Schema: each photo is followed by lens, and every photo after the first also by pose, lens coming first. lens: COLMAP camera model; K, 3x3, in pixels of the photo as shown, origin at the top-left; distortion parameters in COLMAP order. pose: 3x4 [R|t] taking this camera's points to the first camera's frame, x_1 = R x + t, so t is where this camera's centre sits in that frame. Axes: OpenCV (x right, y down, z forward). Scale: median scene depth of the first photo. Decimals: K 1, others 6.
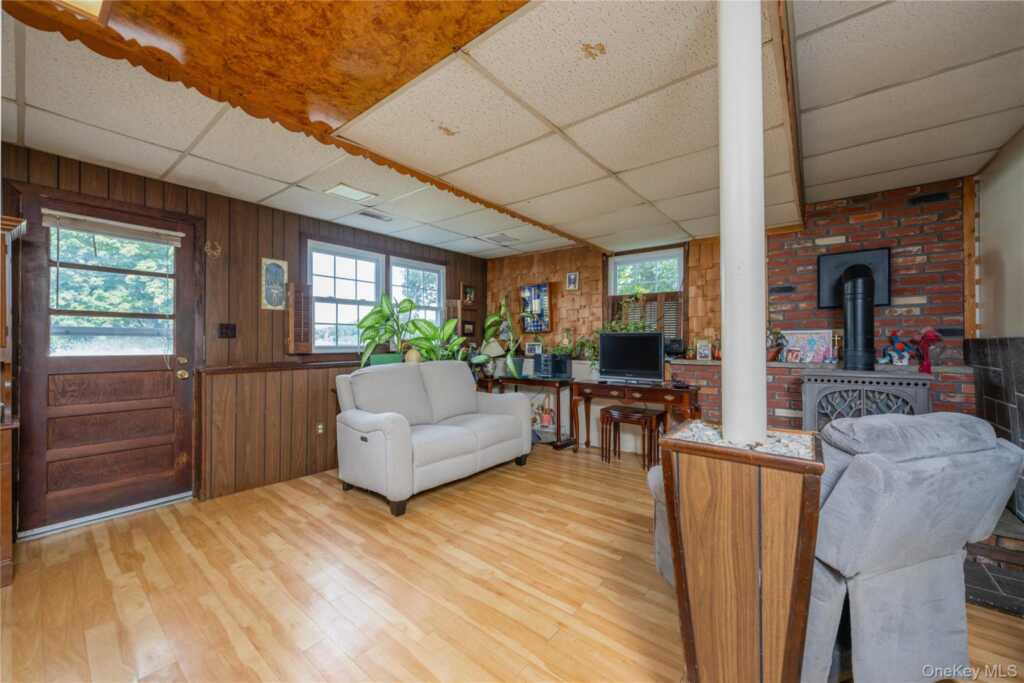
lens RADIAL K [[391.7, 0, 509.2], [0, 391.7, 339.3], [0, 0, 1]] dist [-0.002564, -0.000485]
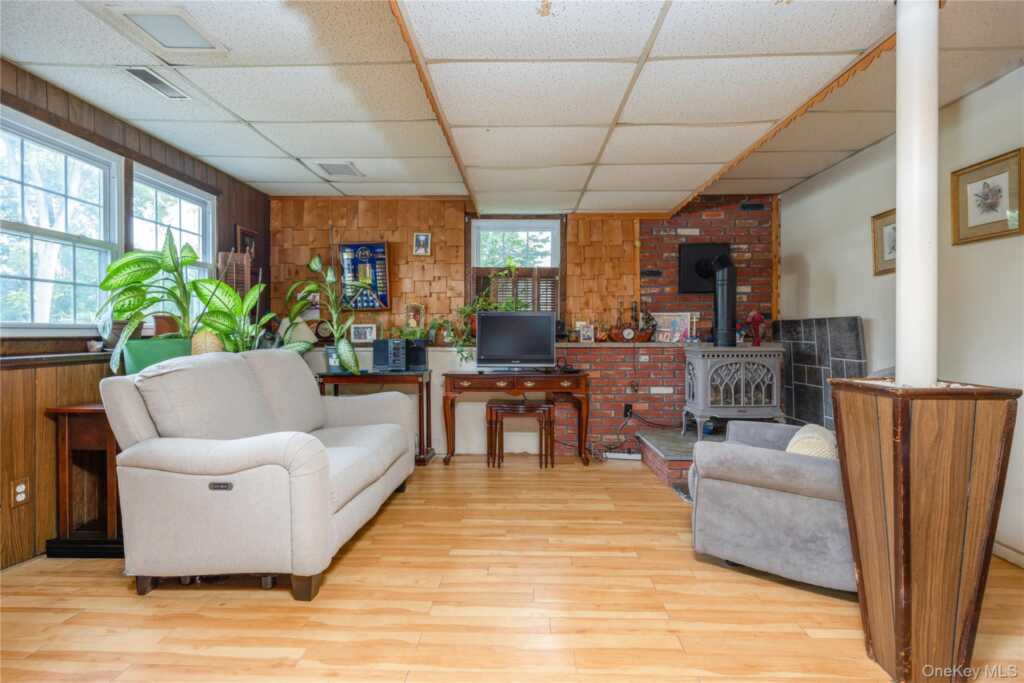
lens RADIAL K [[498.9, 0, 511.8], [0, 498.9, 338.1], [0, 0, 1]] dist [-0.002791, -0.002248]
pose [[0.797846, -0.004752, 0.602843, -0.416246], [-0.004734, 0.999889, 0.014148, 0.029599], [-0.602843, -0.014142, 0.797734, 0.170141]]
